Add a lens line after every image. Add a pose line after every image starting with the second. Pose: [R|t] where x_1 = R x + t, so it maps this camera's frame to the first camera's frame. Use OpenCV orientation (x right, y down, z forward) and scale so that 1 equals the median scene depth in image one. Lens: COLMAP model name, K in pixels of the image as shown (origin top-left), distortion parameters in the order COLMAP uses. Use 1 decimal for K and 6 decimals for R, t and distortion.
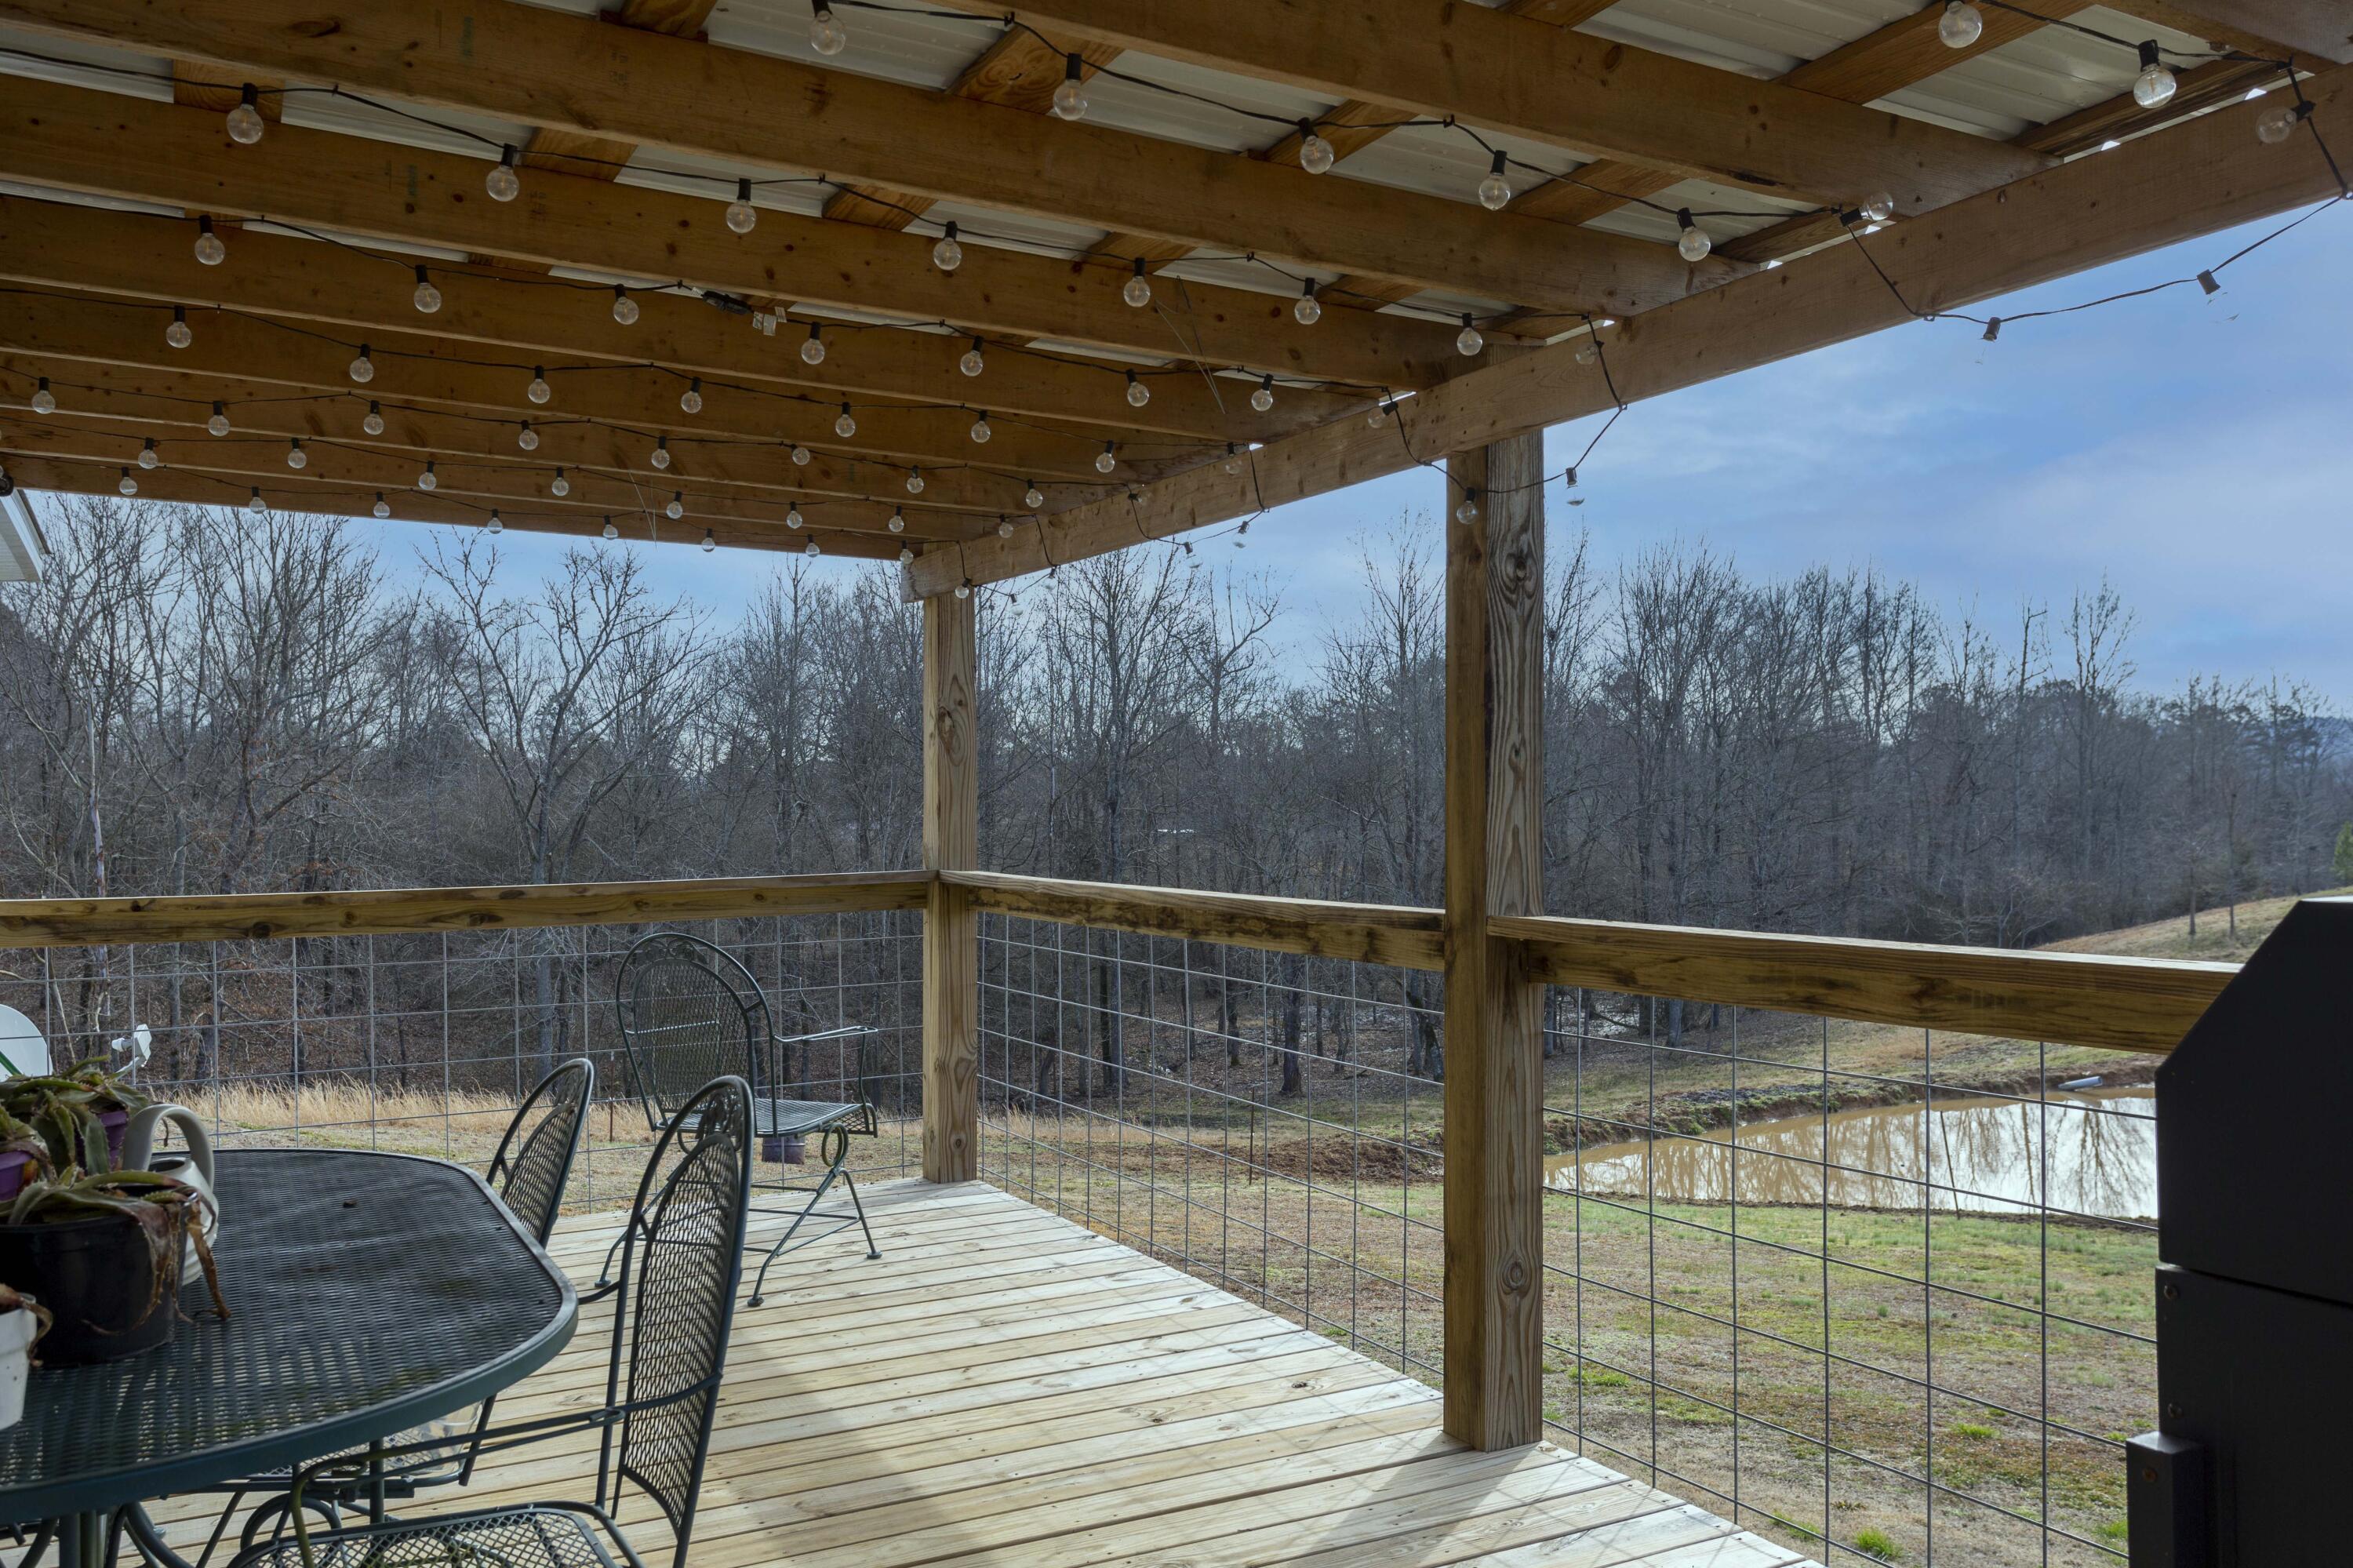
lens RADIAL K [[1905.3, 0, 1176.5], [0, 1905.3, 784.0], [0, 0, 1]] dist [0.010450, 0.010020]
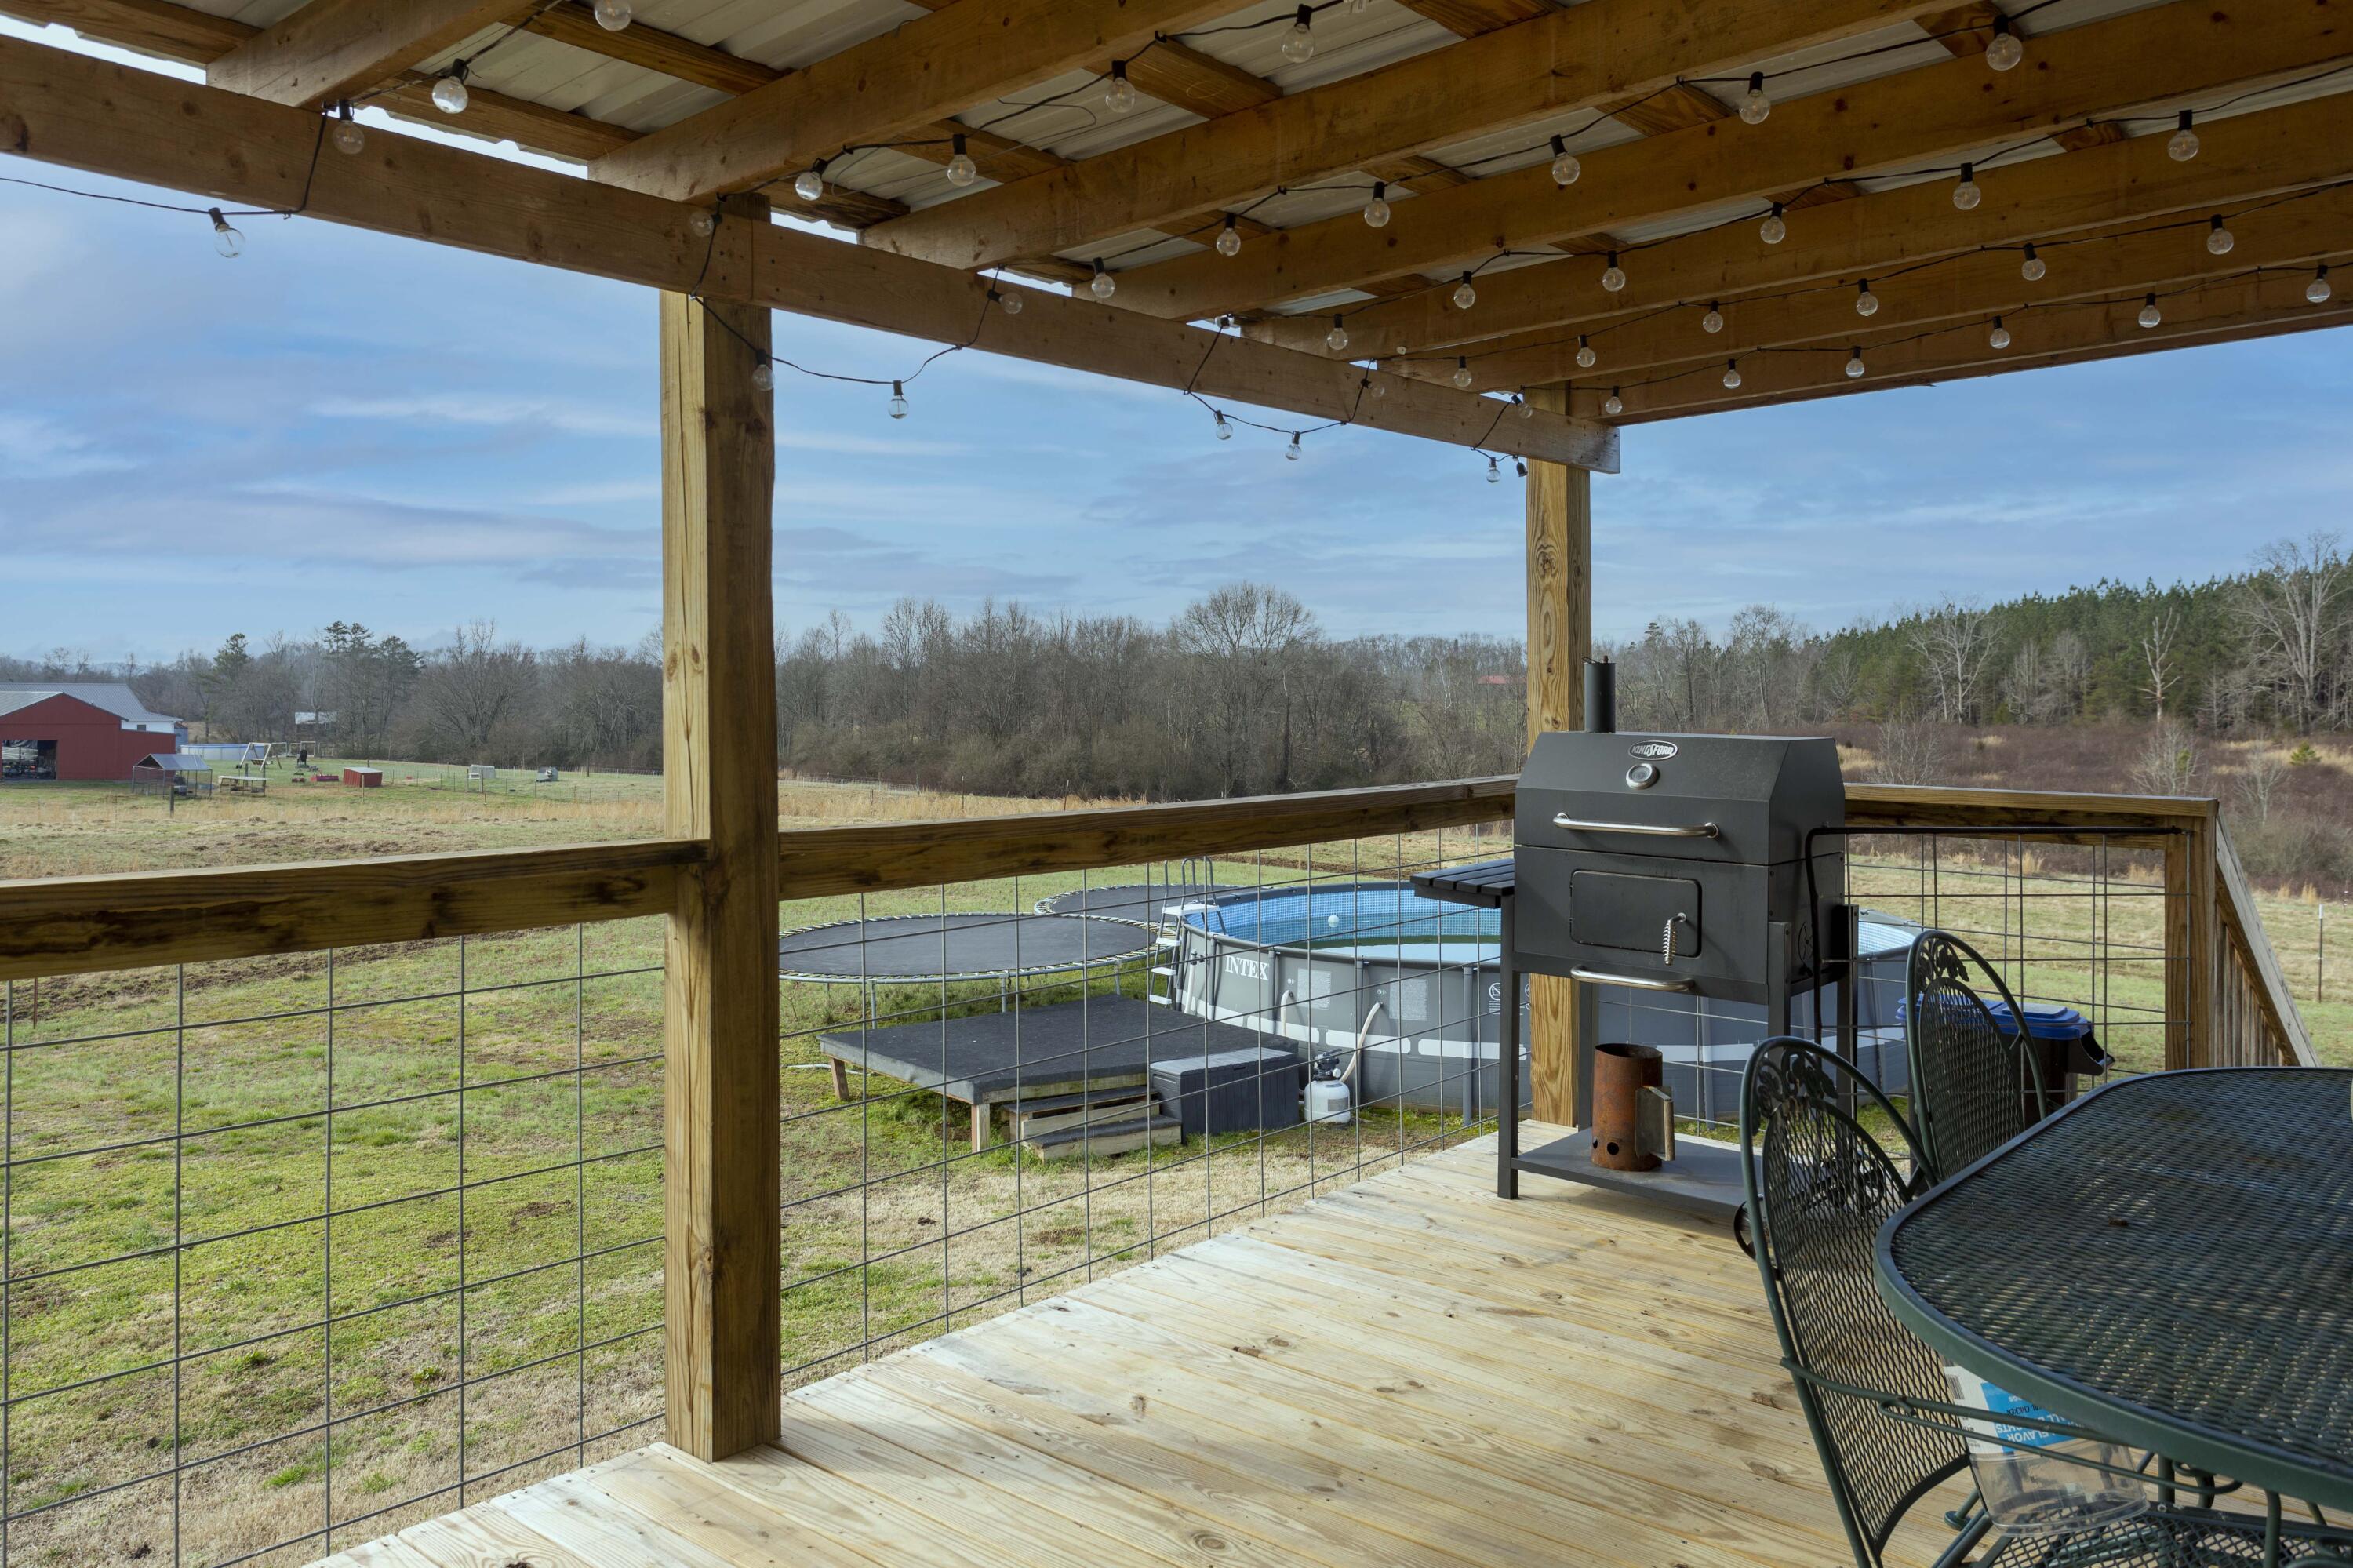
lens RADIAL K [[1696.5, 0, 1180.7], [0, 1696.5, 658.2], [0, 0, 1]] dist [0.001116, 0.007567]
pose [[-0.347201, 0.030746, 0.937287, -0.695853], [-0.011145, 0.999257, -0.036907, 0.015074], [-0.937725, -0.023260, -0.346600, 1.173536]]
